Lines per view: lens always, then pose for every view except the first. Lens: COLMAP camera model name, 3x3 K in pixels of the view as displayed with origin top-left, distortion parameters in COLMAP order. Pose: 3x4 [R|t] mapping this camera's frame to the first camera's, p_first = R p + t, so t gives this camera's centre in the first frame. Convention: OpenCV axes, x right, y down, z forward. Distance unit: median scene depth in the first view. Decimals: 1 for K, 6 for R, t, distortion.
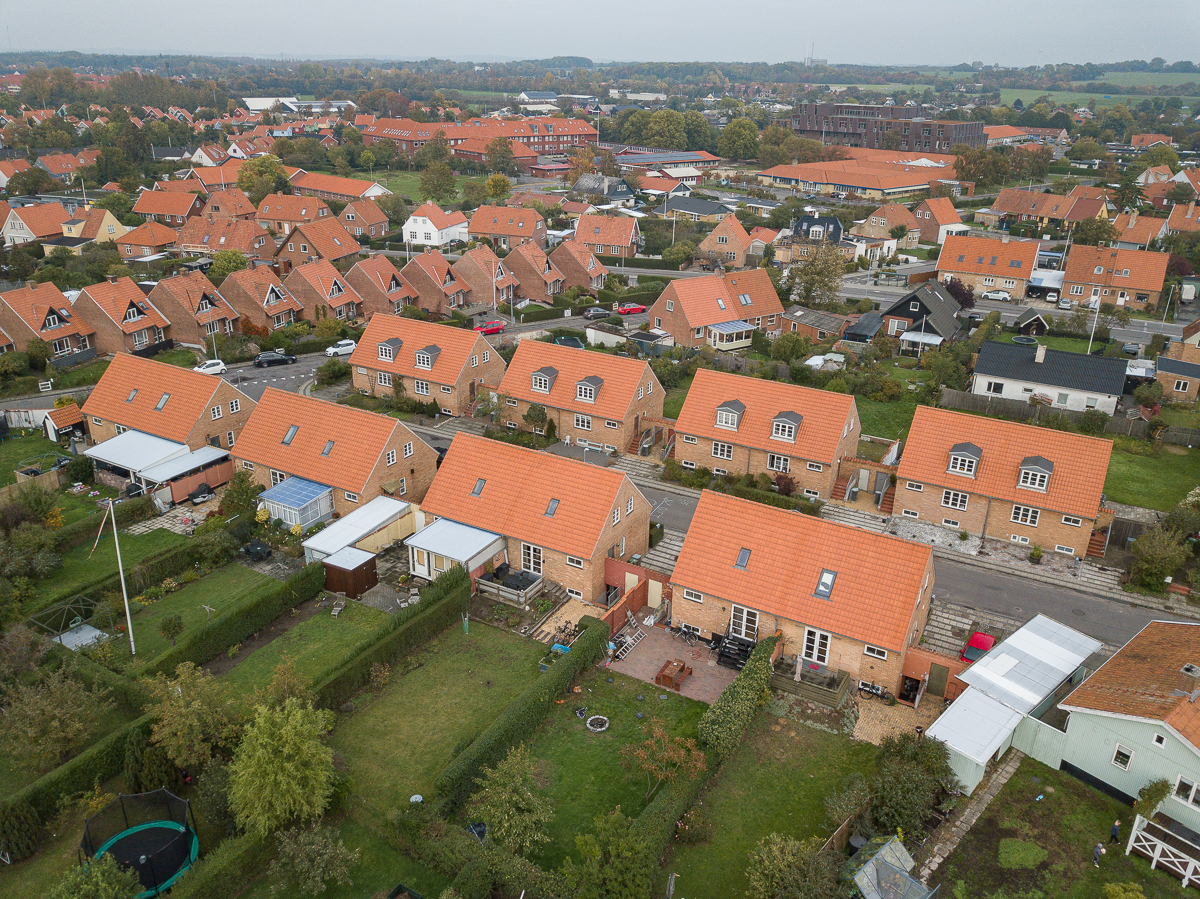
lens RADIAL K [[911.2, 0, 600.0], [0, 911.2, 449.5], [0, 0, 1]] dist [-0.000898, 0.006602]
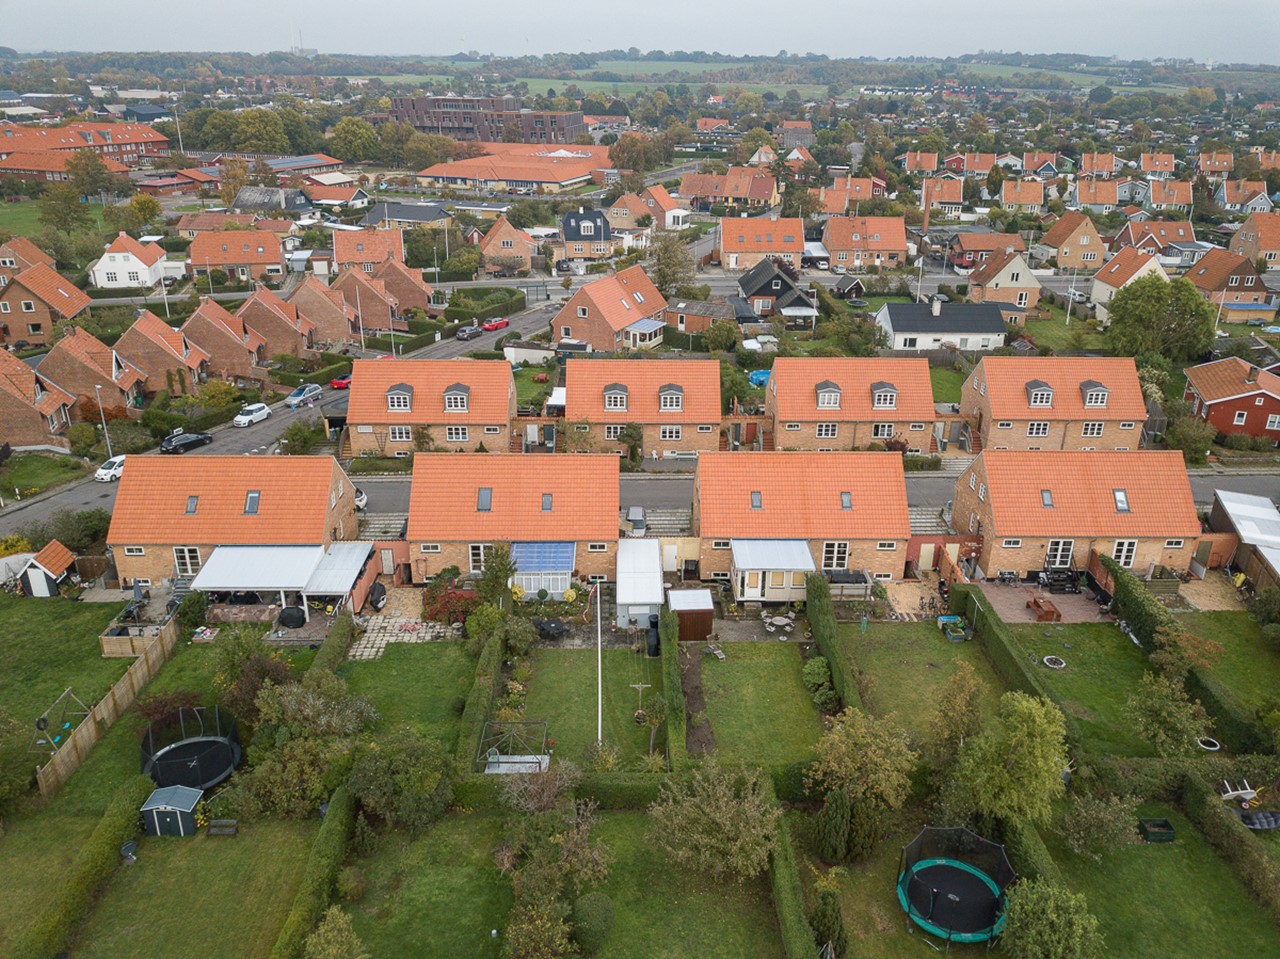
lens RADIAL K [[971.9, 0, 640.0], [0, 971.9, 479.5], [0, 0, 1]] dist [-0.000898, 0.006602]
pose [[0.860189, -0.208132, 0.465571, -0.343481], [0.202188, 0.977297, 0.063334, -0.034175], [-0.468183, 0.039653, 0.882741, 0.067158]]
